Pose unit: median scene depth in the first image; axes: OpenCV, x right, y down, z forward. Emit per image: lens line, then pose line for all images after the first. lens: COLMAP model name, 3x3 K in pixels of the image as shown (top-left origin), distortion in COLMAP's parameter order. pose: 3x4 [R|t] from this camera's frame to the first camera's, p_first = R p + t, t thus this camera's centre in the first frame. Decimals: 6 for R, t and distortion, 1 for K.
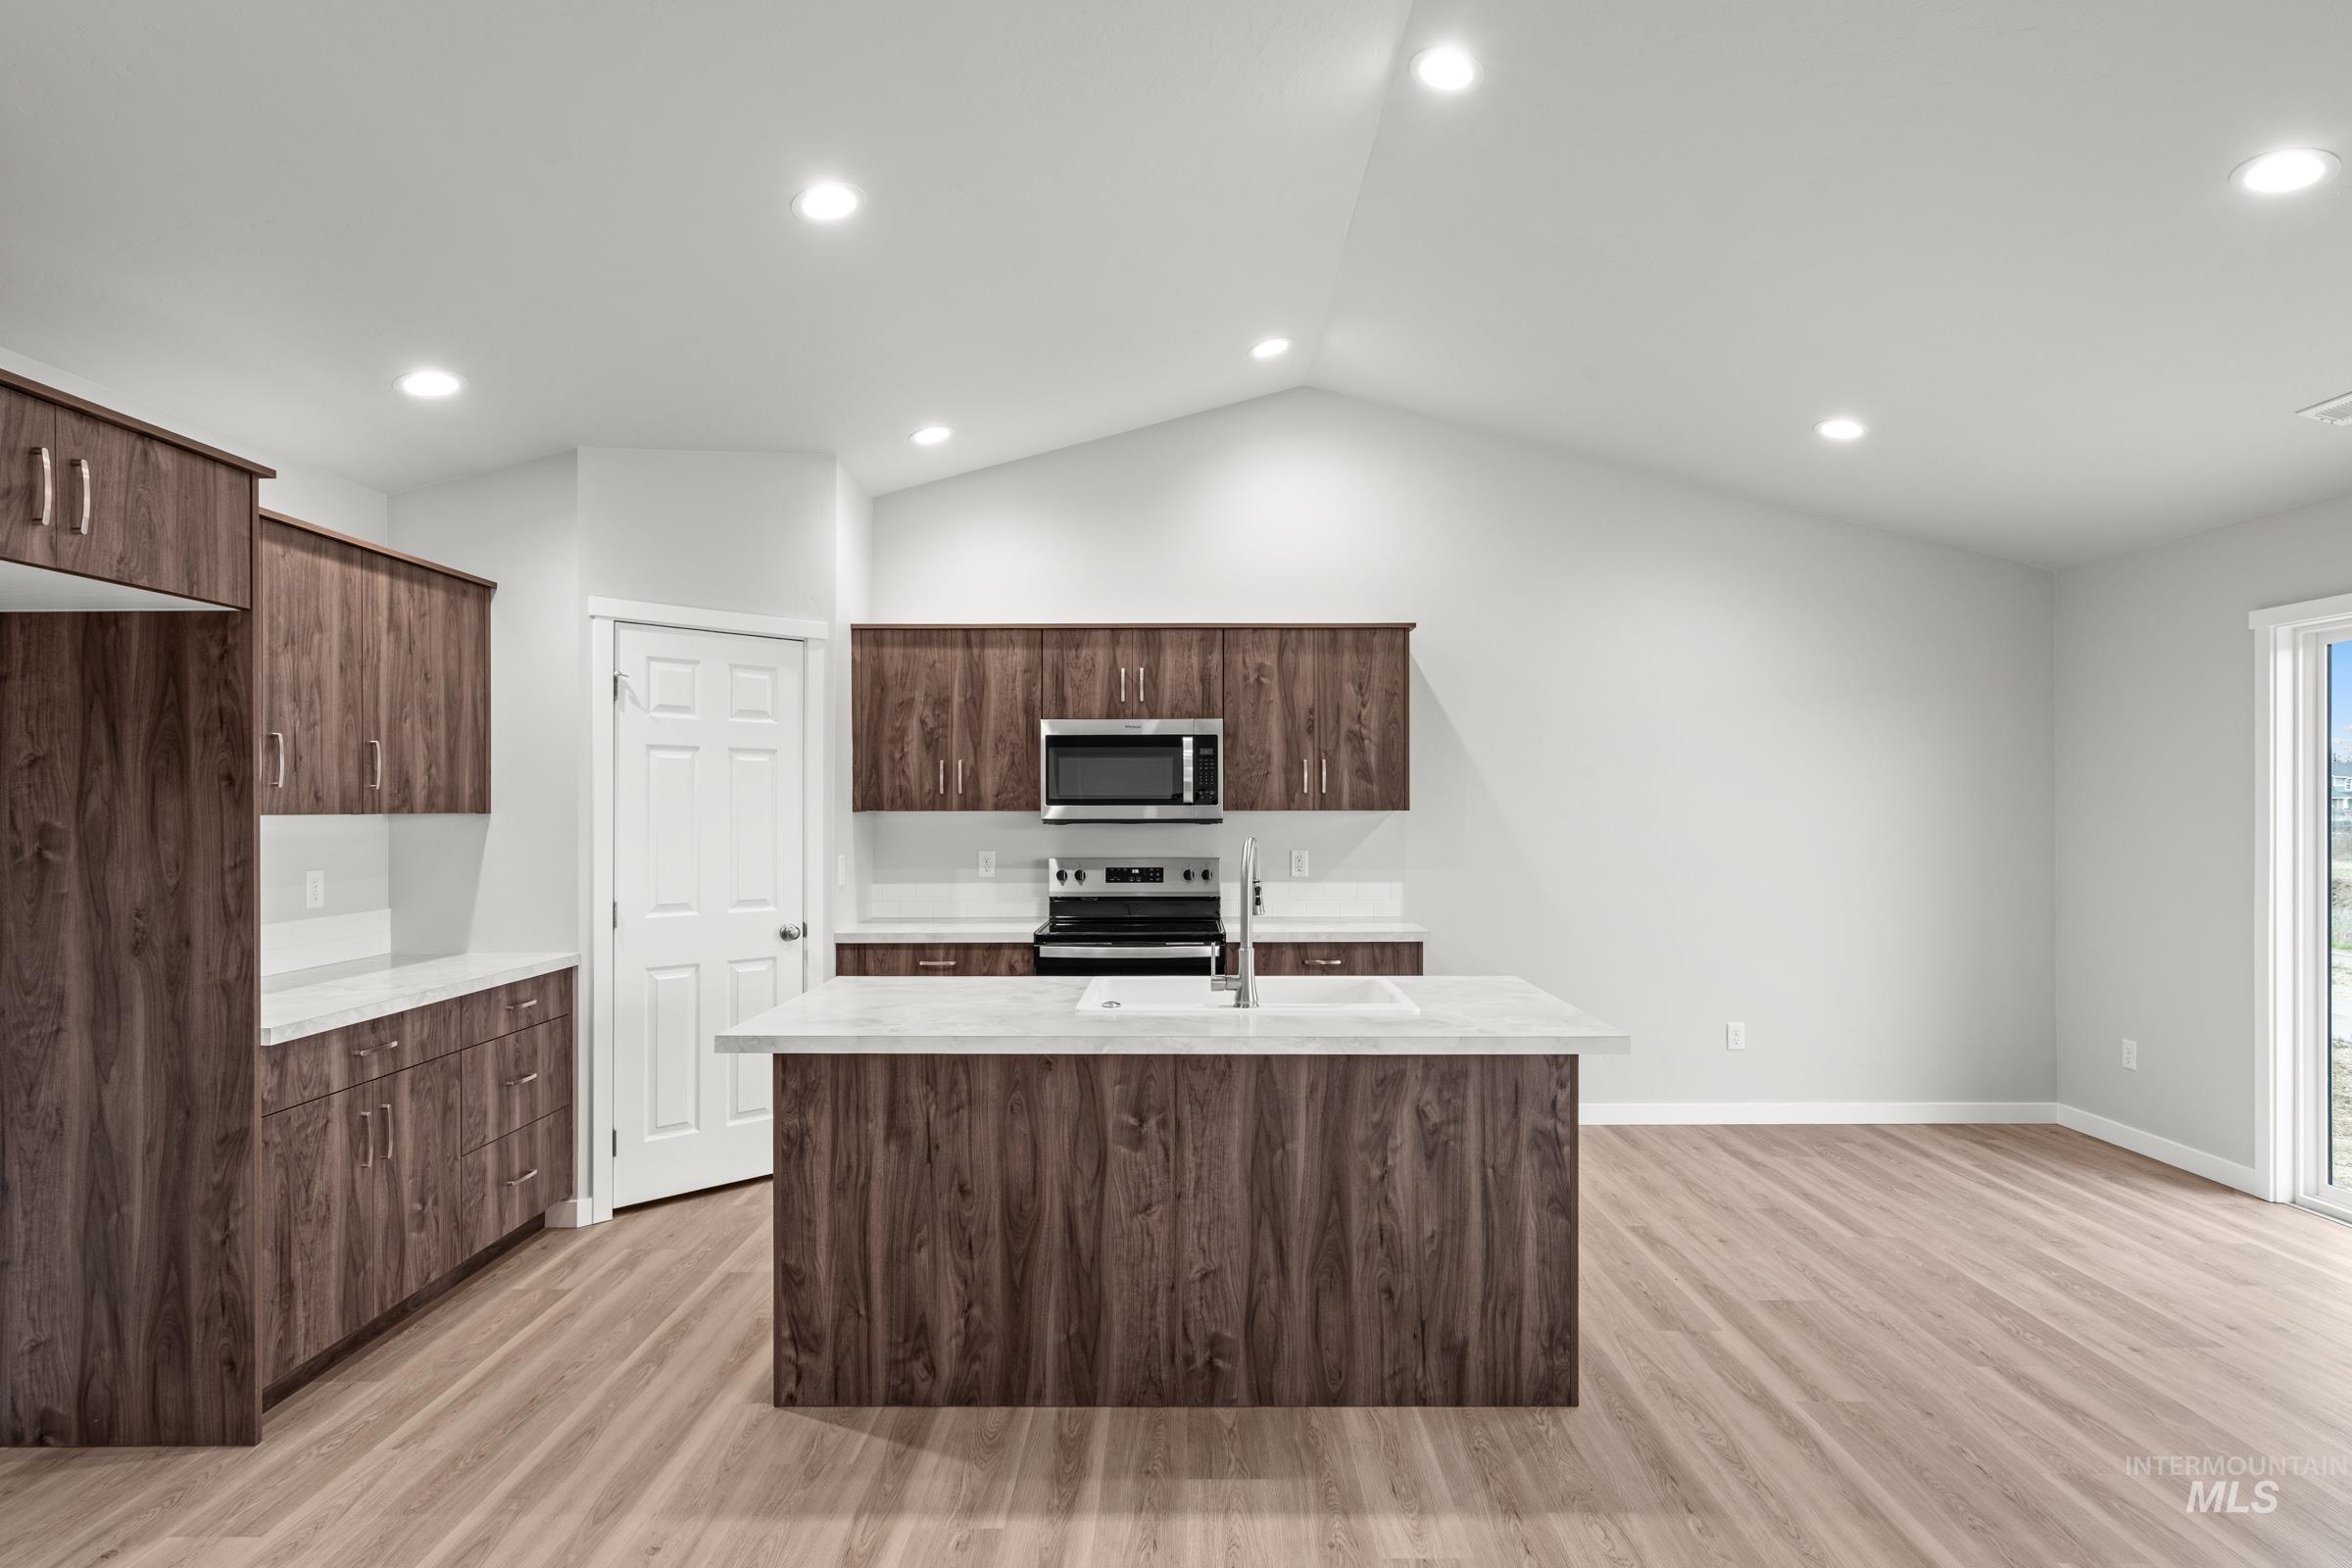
lens RADIAL K [[1250.7, 0, 1168.7], [0, 1250.7, 809.1], [0, 0, 1]] dist [-0.000942, 0.004377]
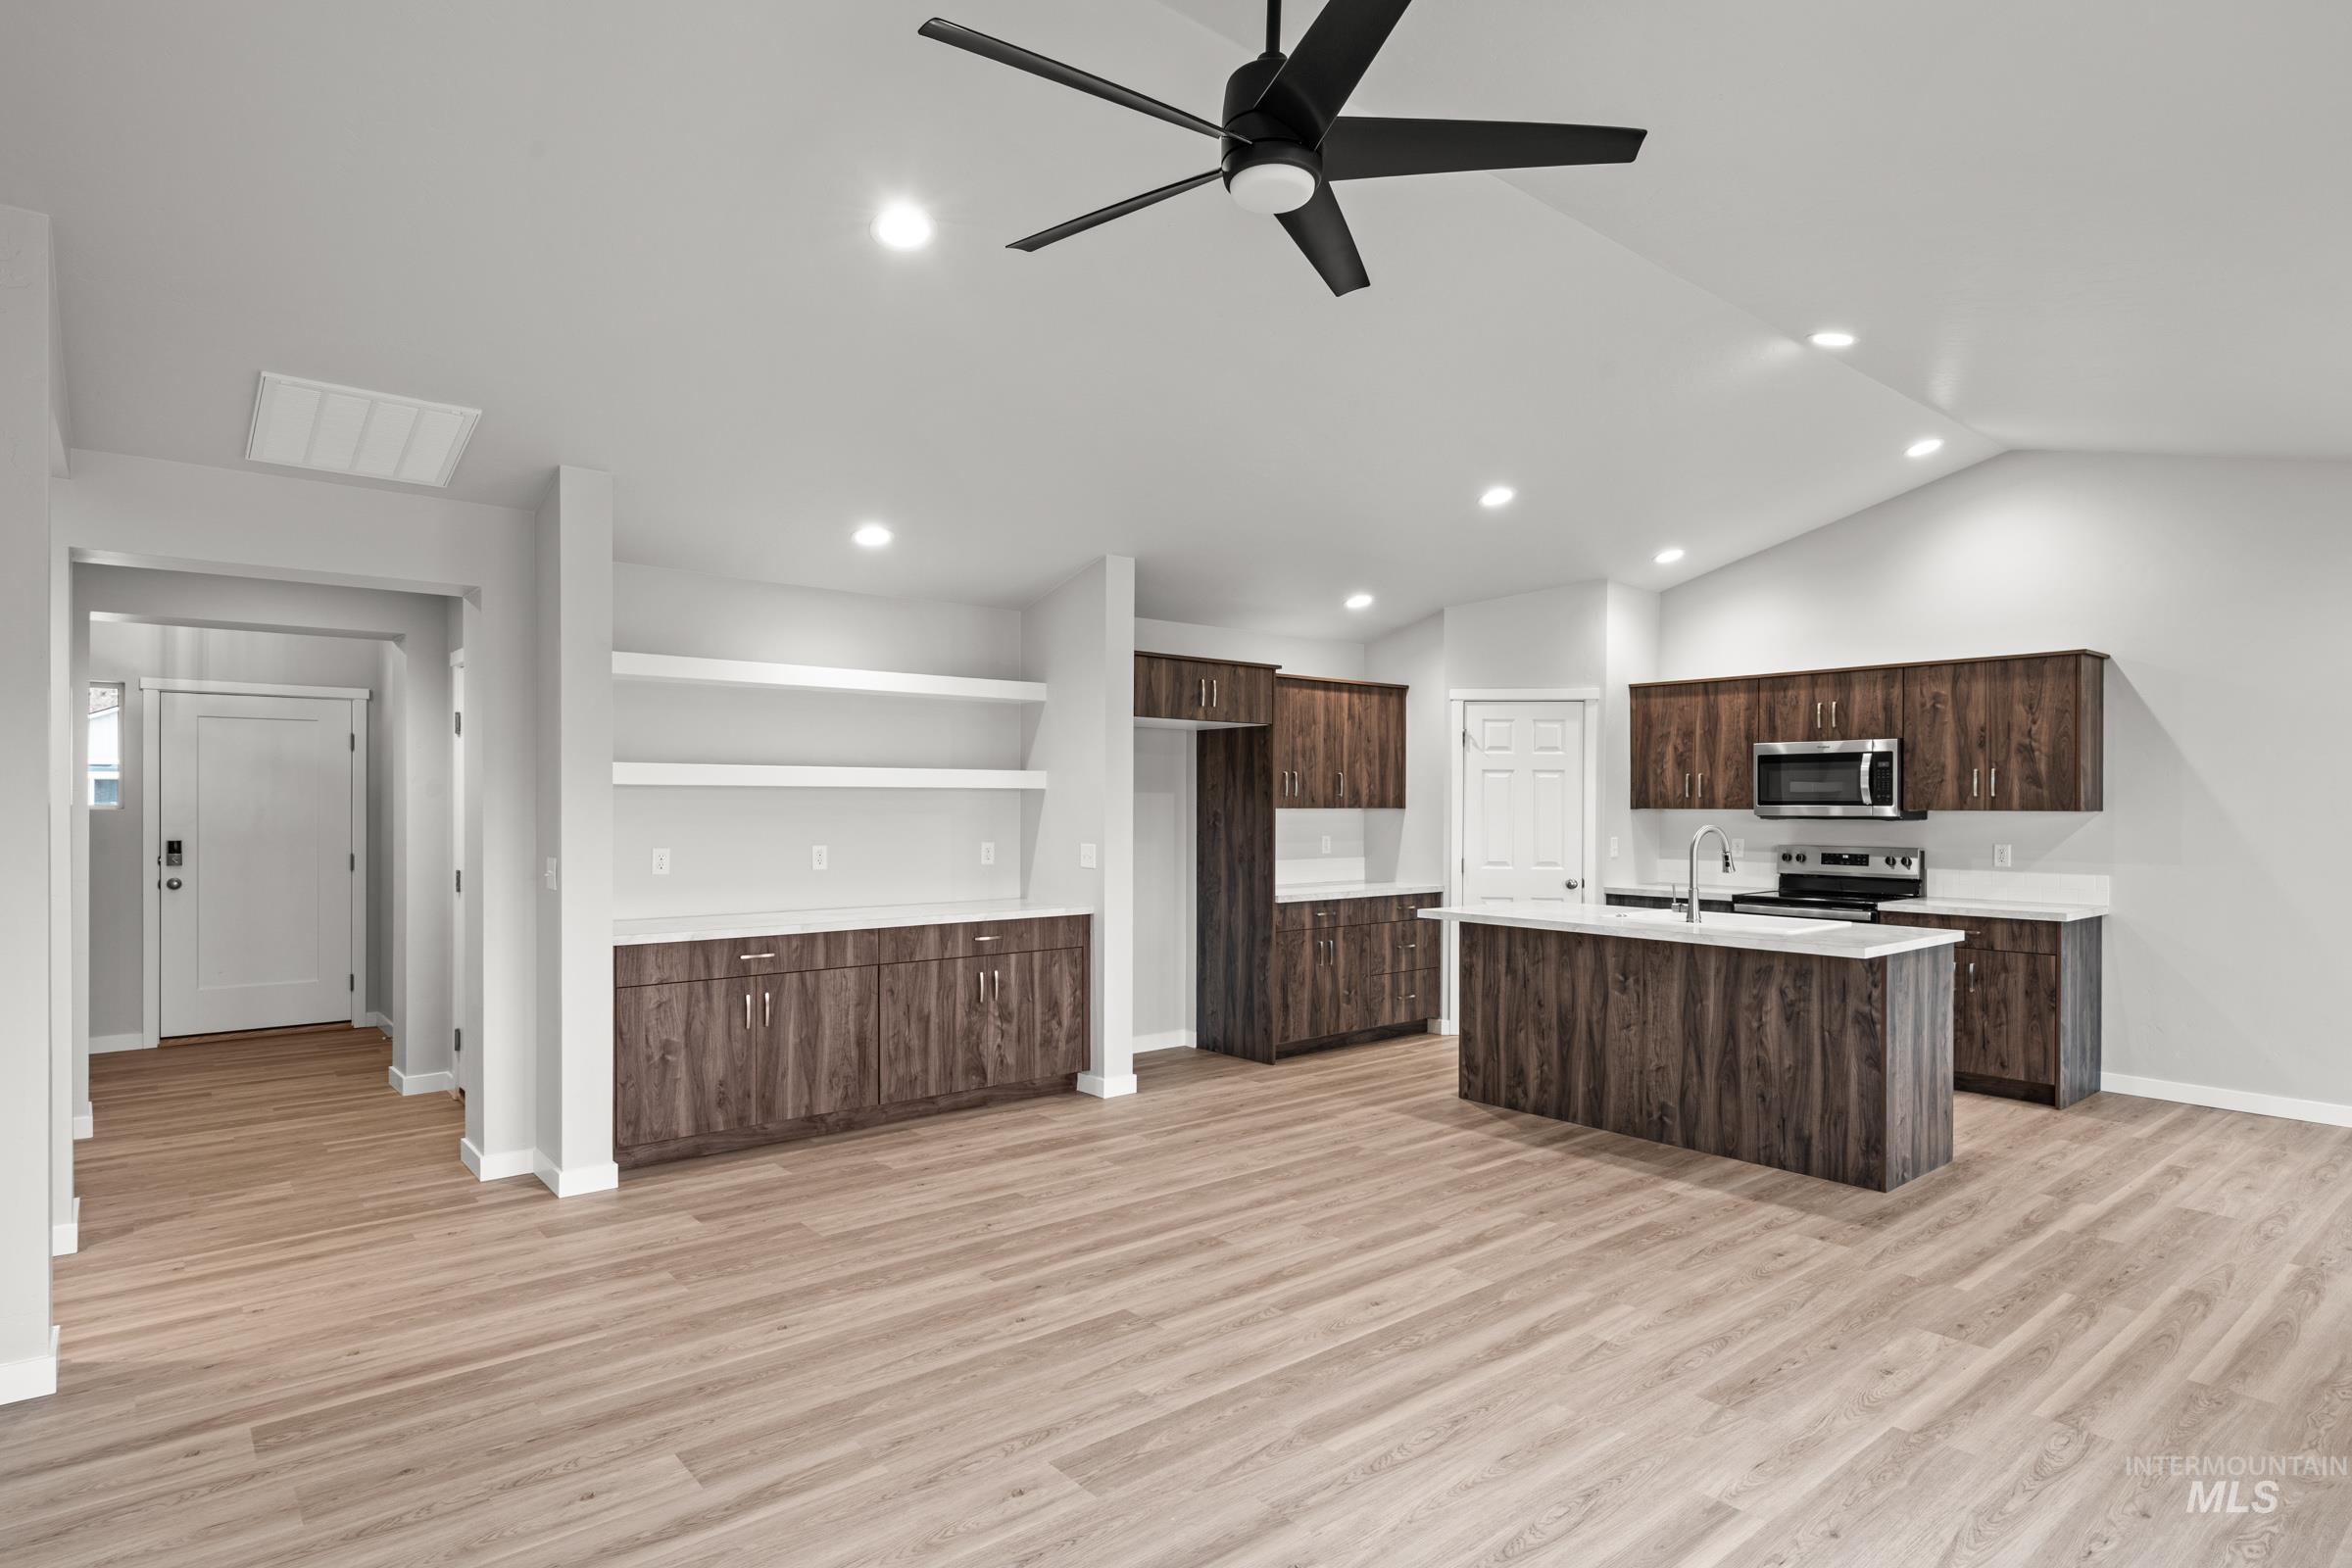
lens RADIAL K [[1250.7, 0, 1154.4], [0, 1250.7, 801.9], [0, 0, 1]] dist [-0.000942, 0.004377]
pose [[0.639306, 0.002310, -0.768949, 0.747350], [-0.005229, 0.999985, -0.001344, -0.002251], [0.768934, 0.004880, 0.639309, -0.555205]]
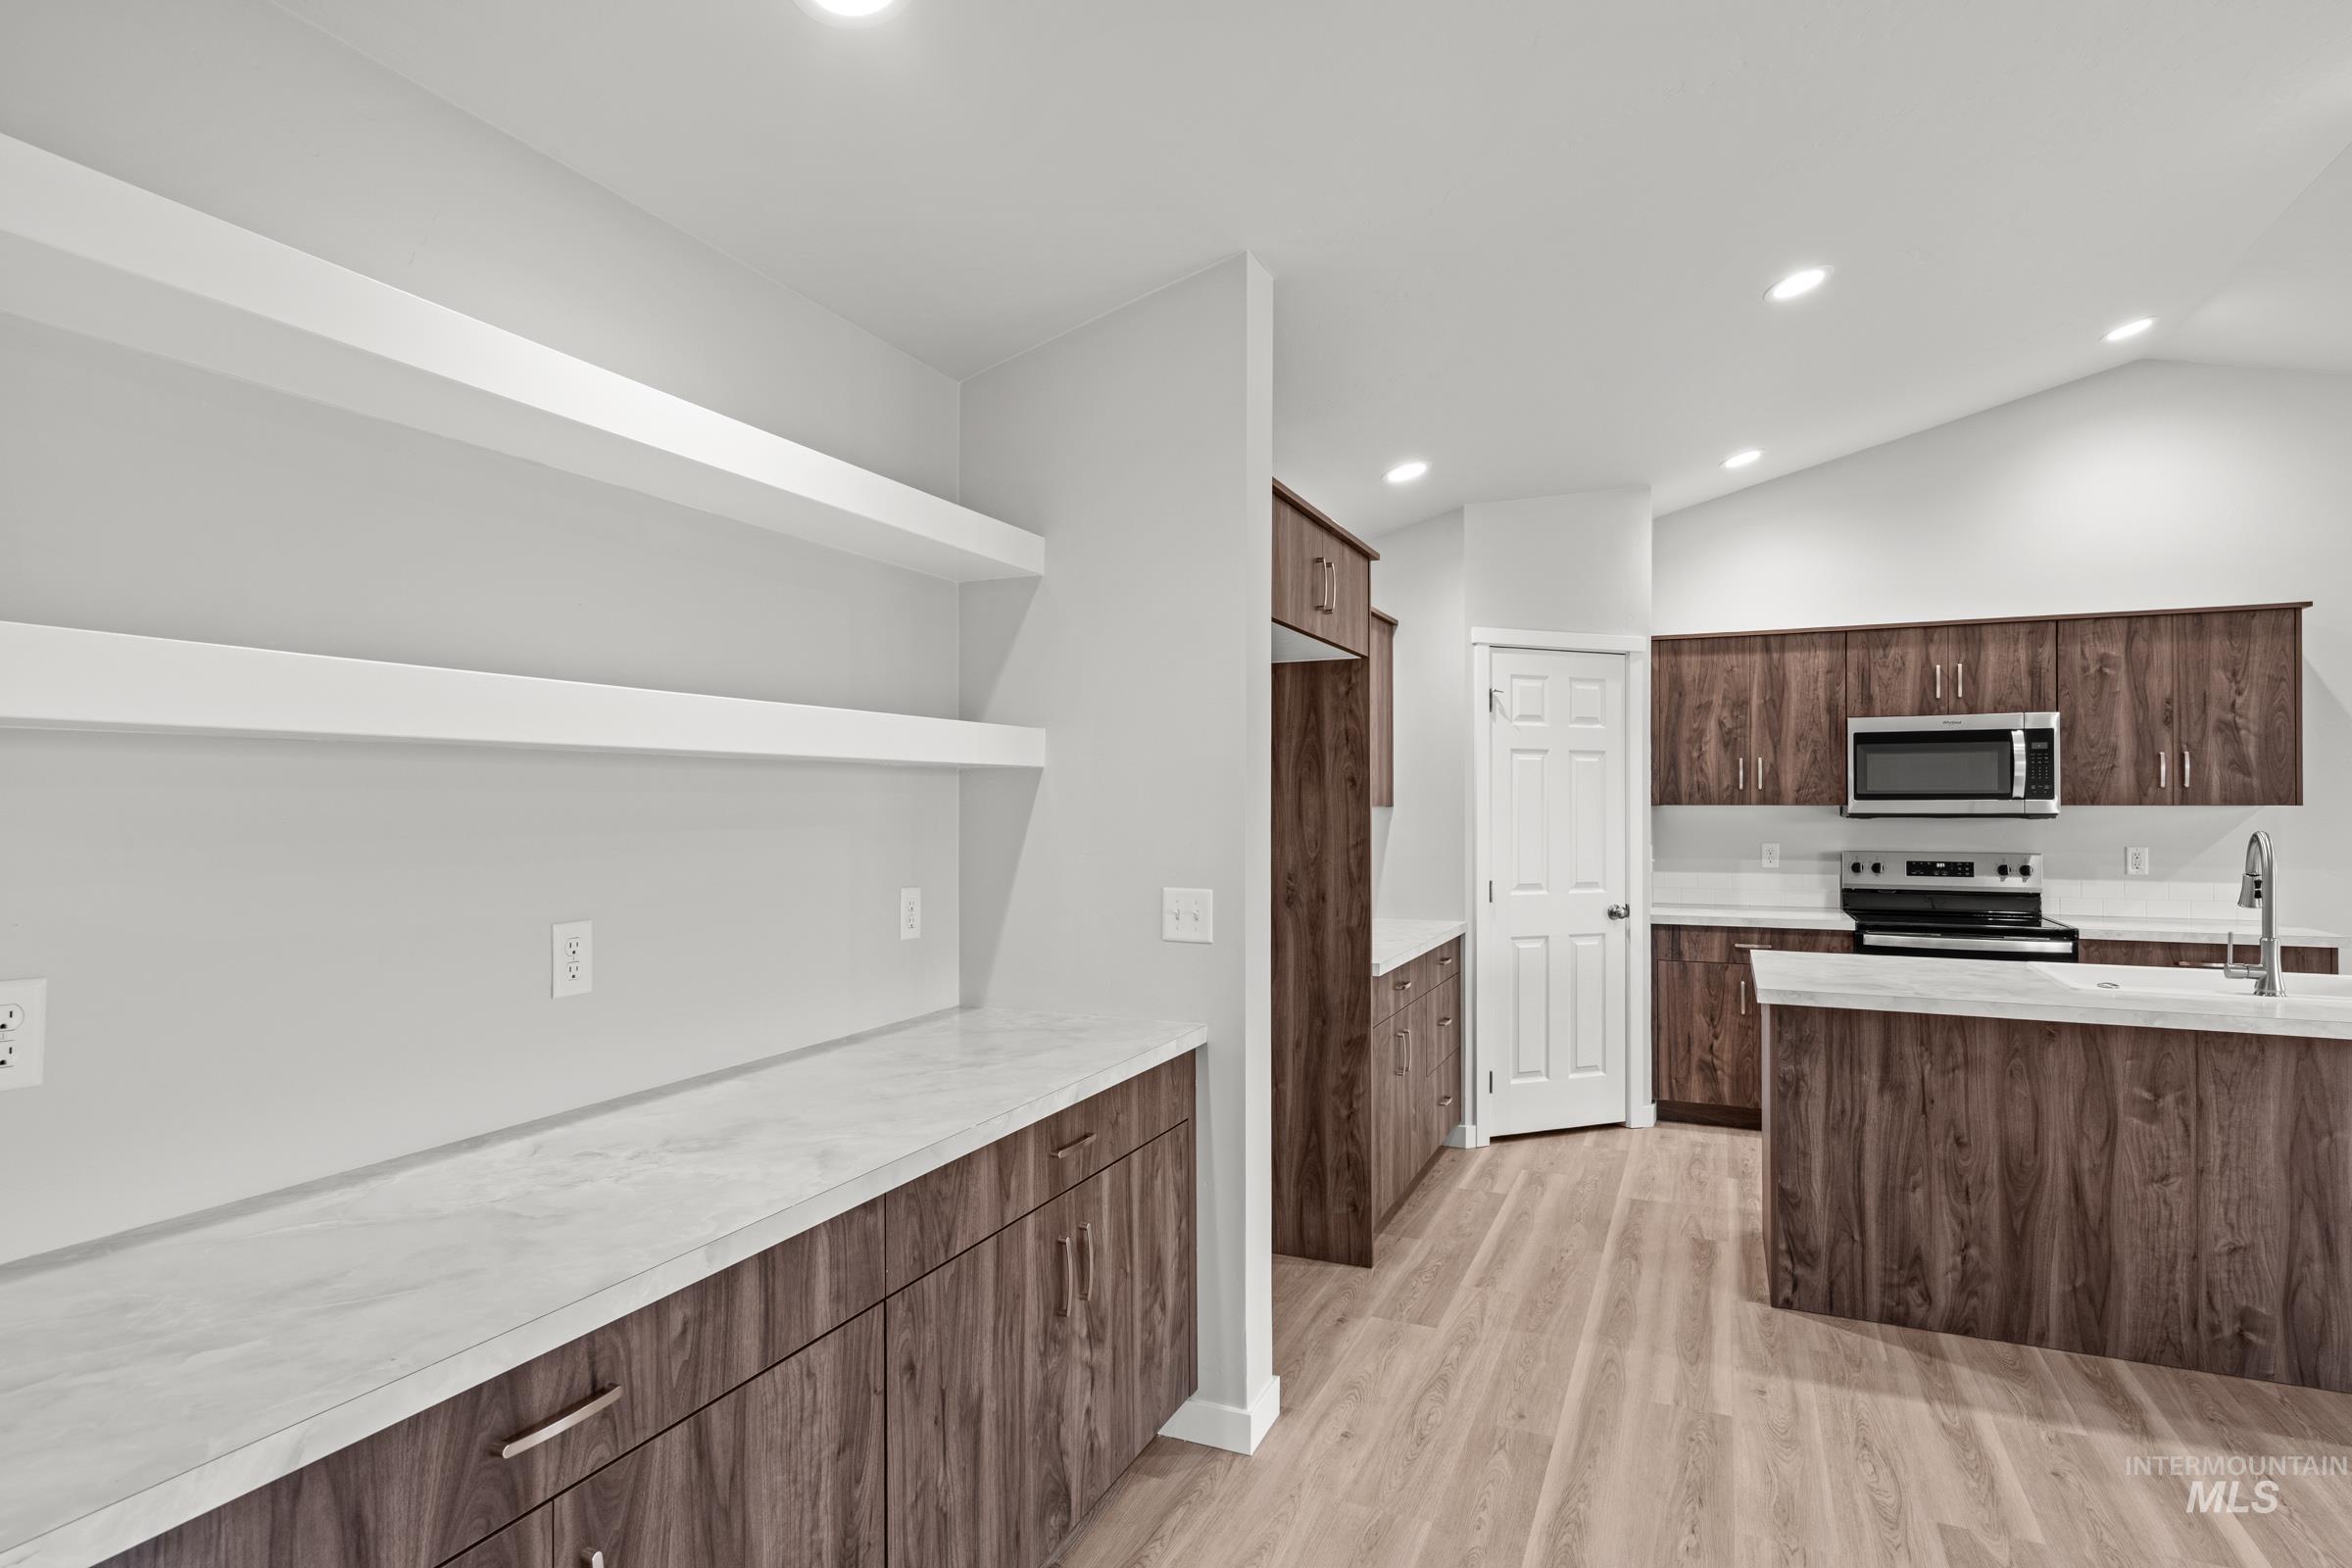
lens RADIAL K [[1250.7, 0, 1145.4], [0, 1250.7, 791.5], [0, 0, 1]] dist [-0.000942, 0.004377]
pose [[0.915327, -0.001841, -0.402707, -0.301699], [-0.001768, 0.999962, -0.008590, 0.000038], [0.402707, 0.008575, 0.915289, -0.261297]]
